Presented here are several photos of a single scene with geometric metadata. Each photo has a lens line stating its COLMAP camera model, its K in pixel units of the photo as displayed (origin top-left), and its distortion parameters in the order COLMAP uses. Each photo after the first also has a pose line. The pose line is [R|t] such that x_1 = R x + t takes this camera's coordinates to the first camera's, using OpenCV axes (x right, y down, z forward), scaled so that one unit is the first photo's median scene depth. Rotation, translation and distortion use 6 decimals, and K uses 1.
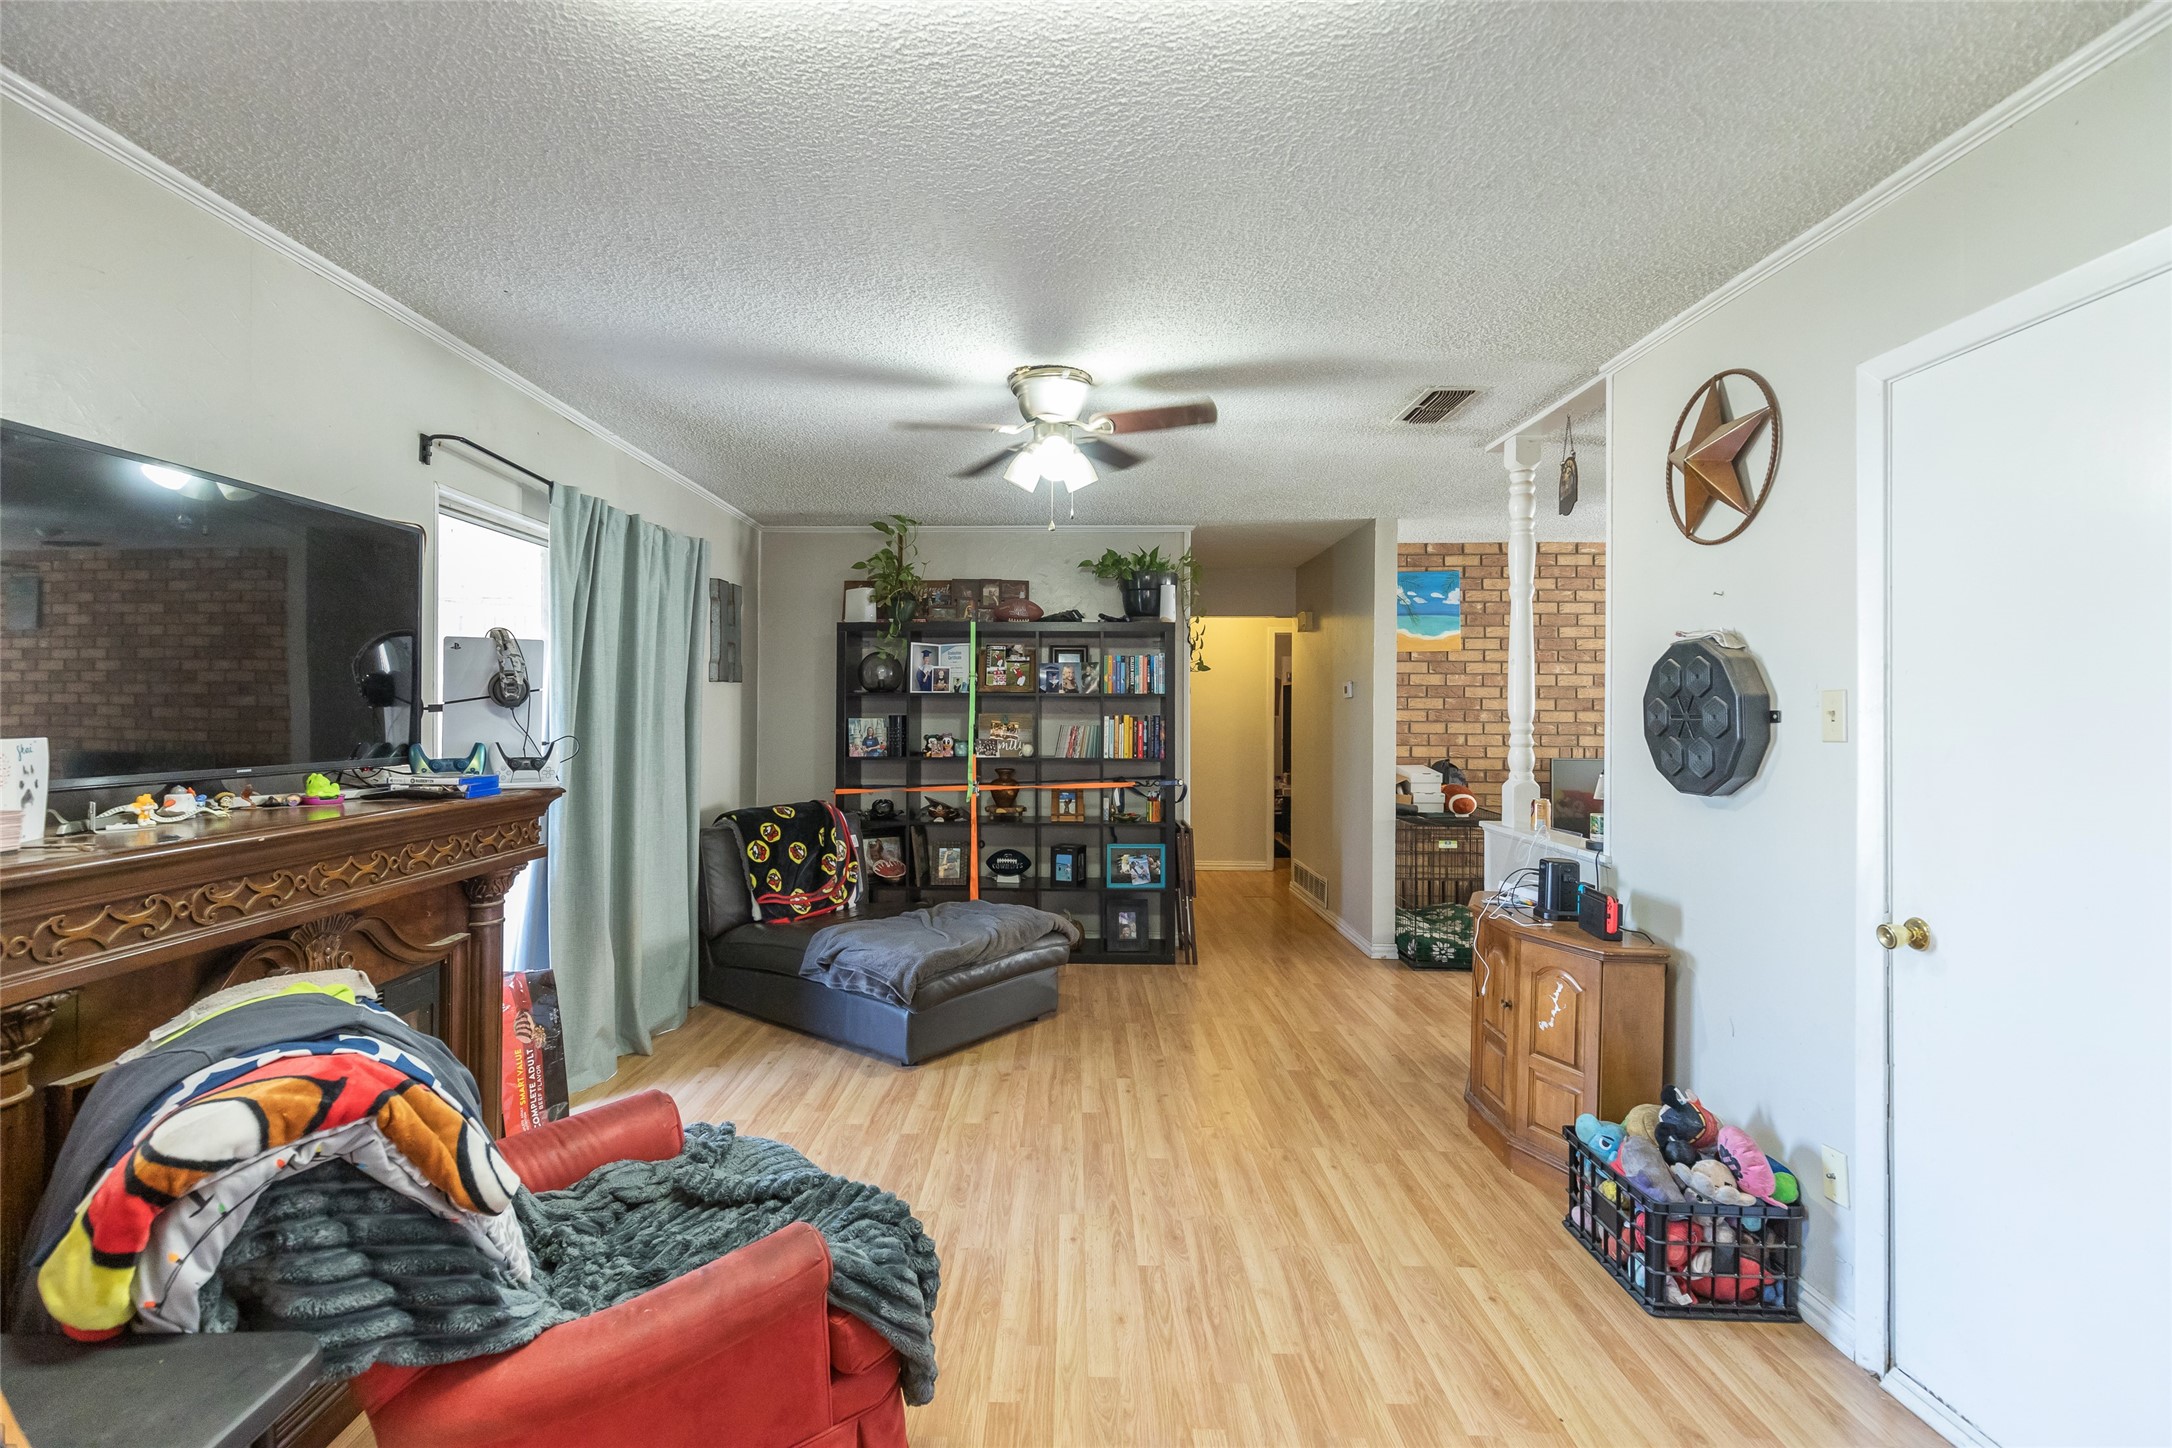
lens RADIAL K [[979.1, 0, 1073.8], [0, 979.1, 705.4], [0, 0, 1]] dist [0.003758, -0.000667]
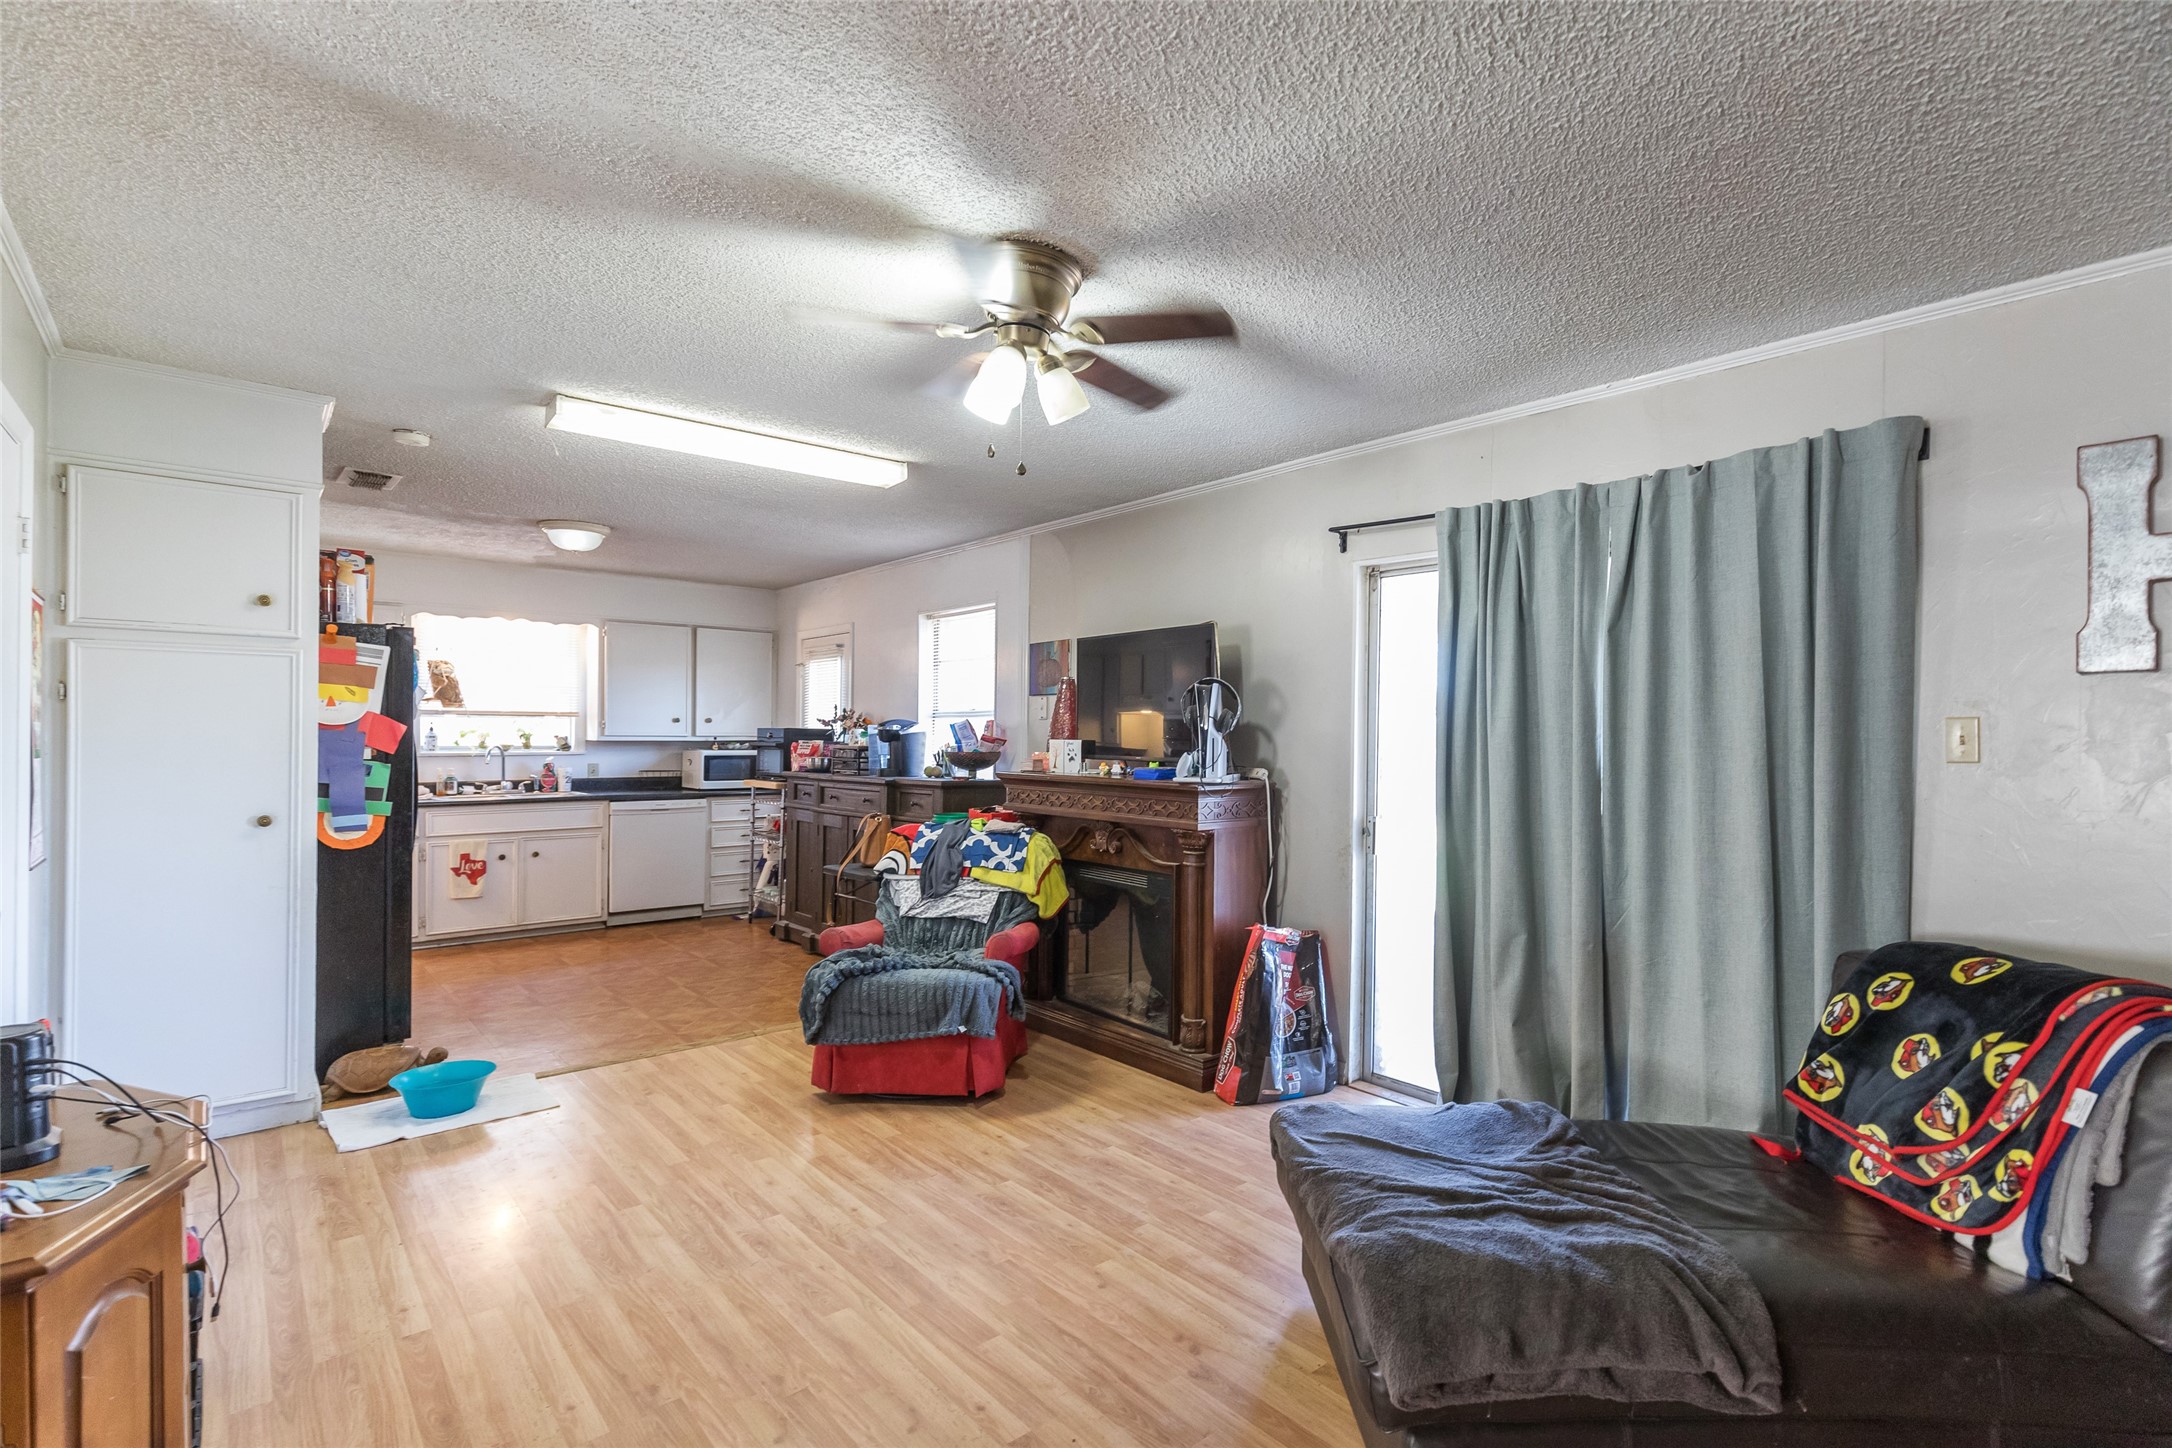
lens RADIAL K [[979.1, 0, 1185.9], [0, 979.1, 742.4], [0, 0, 1]] dist [0.003758, -0.000667]
pose [[-0.711586, -0.002523, -0.702595, 0.234463], [-0.007104, 0.999968, 0.003604, 0.006672], [0.702563, 0.007556, -0.711581, 0.942133]]
